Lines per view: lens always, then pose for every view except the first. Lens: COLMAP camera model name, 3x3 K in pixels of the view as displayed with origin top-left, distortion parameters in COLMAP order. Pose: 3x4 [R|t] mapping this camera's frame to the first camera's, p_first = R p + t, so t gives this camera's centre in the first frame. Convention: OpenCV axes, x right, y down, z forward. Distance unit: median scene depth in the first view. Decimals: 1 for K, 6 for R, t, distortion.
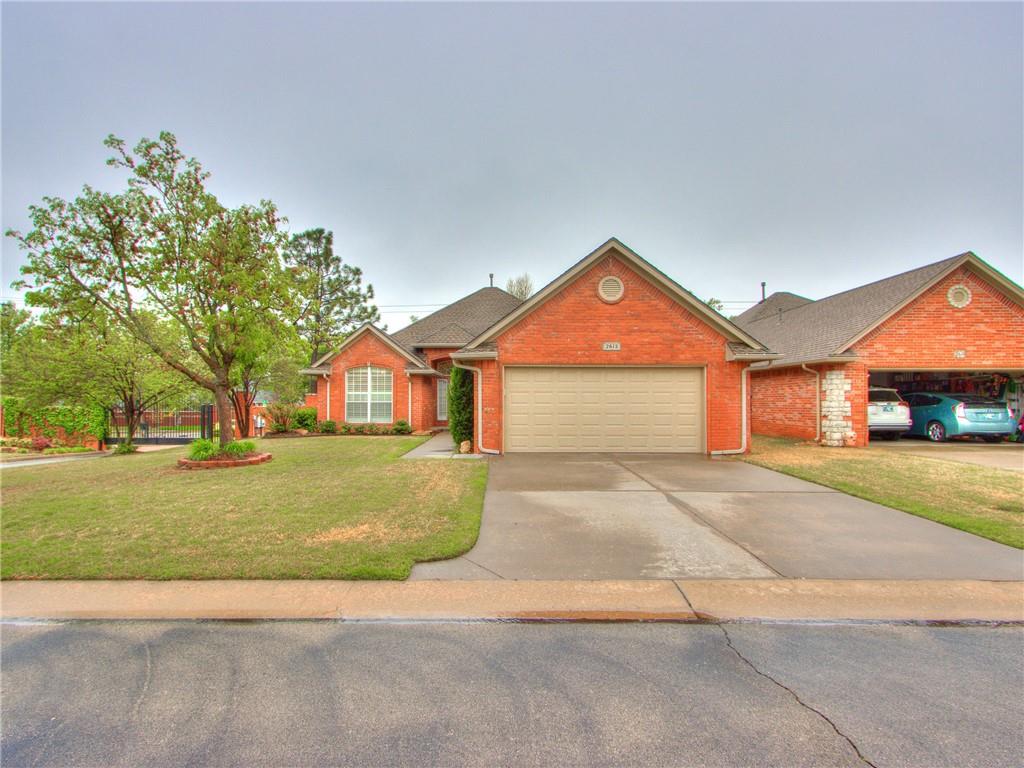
lens RADIAL K [[515.6, 0, 501.9], [0, 515.6, 390.9], [0, 0, 1]] dist [0.003865, 0.003465]
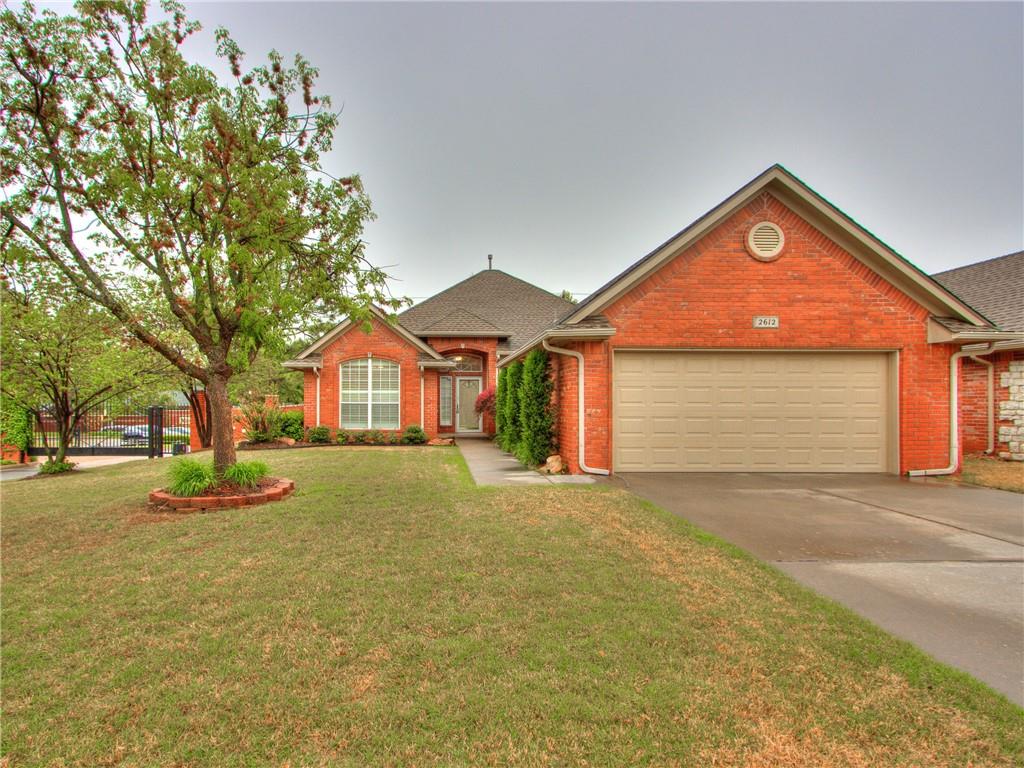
lens RADIAL K [[515.6, 0, 456.4], [0, 515.6, 397.7], [0, 0, 1]] dist [0.003865, 0.003465]
pose [[0.999360, 0.000976, 0.035766, -0.230445], [-0.001194, 0.999981, 0.006068, 0.012941], [-0.035759, -0.006107, 0.999342, 0.303939]]
